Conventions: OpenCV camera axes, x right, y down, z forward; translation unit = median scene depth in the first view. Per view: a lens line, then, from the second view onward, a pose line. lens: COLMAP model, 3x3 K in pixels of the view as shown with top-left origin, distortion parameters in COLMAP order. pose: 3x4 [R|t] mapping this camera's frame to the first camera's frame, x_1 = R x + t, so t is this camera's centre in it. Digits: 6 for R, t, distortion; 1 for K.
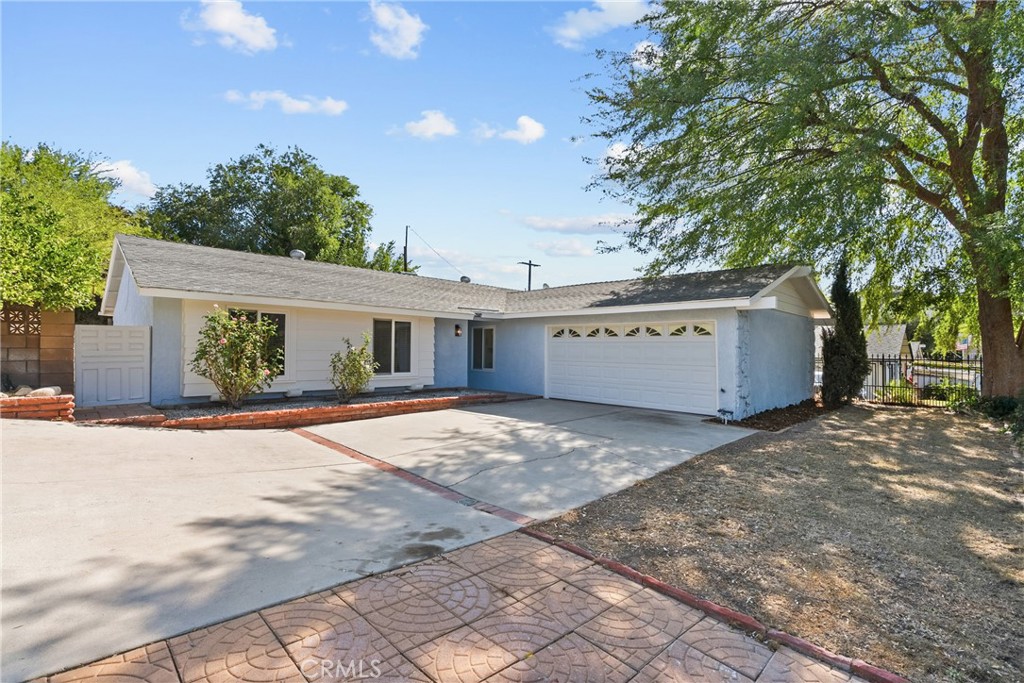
lens RADIAL K [[461.8, 0, 512.5], [0, 461.8, 341.0], [0, 0, 1]] dist [-0.014730, 0.005387]
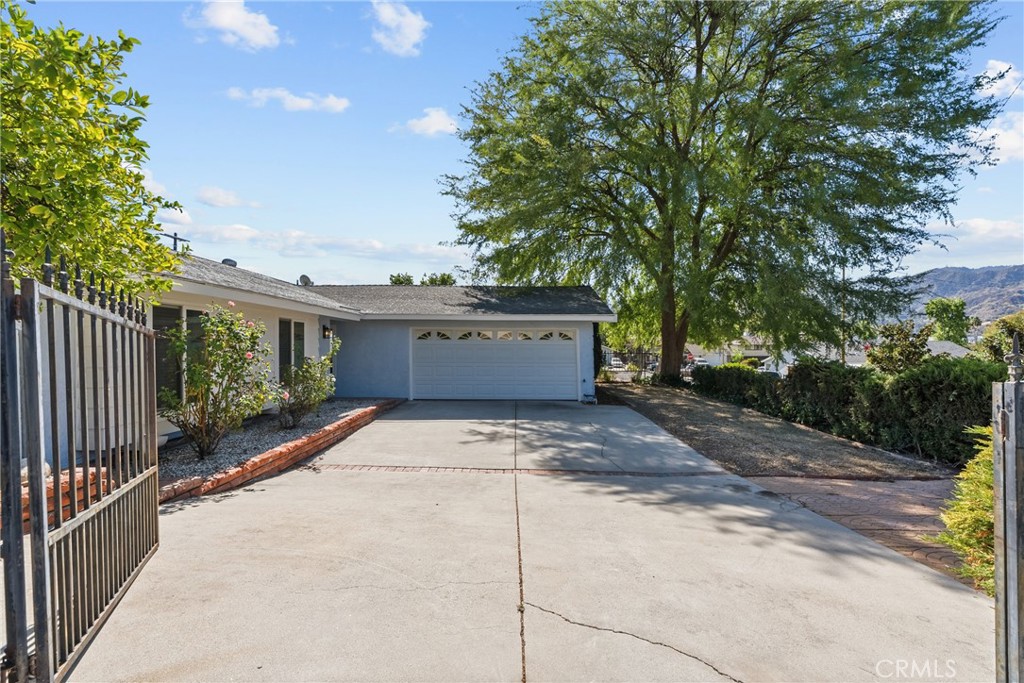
lens RADIAL K [[461.8, 0, 513.3], [0, 461.8, 348.1], [0, 0, 1]] dist [-0.014730, 0.005387]
pose [[0.690141, -0.013306, 0.723553, -0.580625], [-0.009266, 0.999586, 0.027221, -0.021187], [-0.723616, -0.025491, 0.689732, 0.173362]]
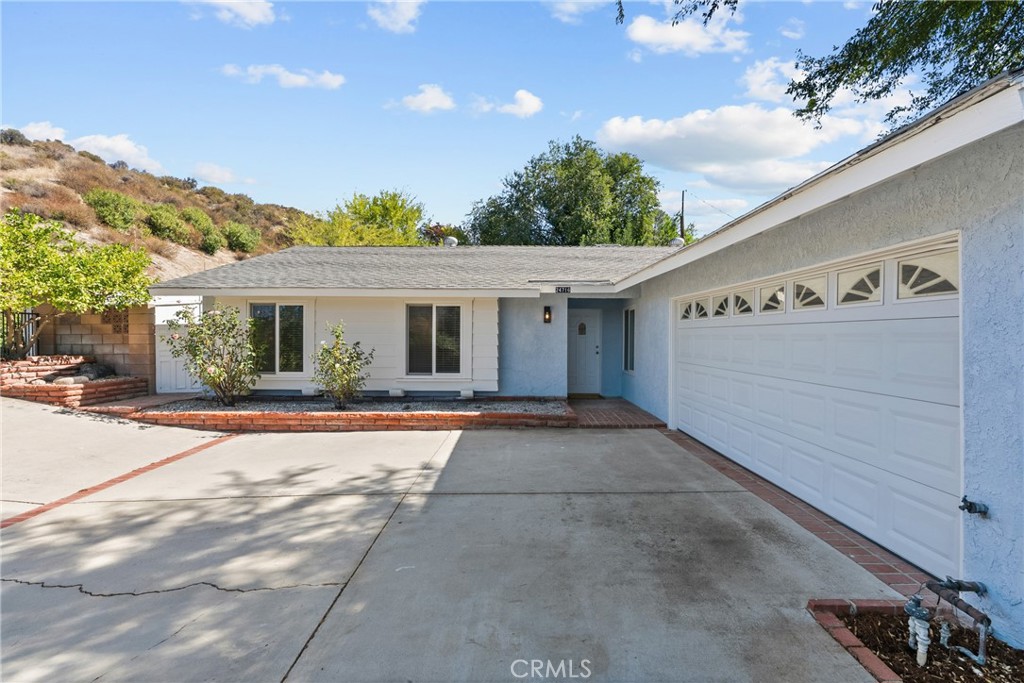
lens RADIAL K [[461.8, 0, 514.8], [0, 461.8, 342.2], [0, 0, 1]] dist [-0.014730, 0.005387]
pose [[0.713240, -0.002200, -0.700917, 0.383618], [0.019811, 0.999659, 0.017022, 0.006663], [0.700640, -0.026027, 0.713040, 0.547801]]
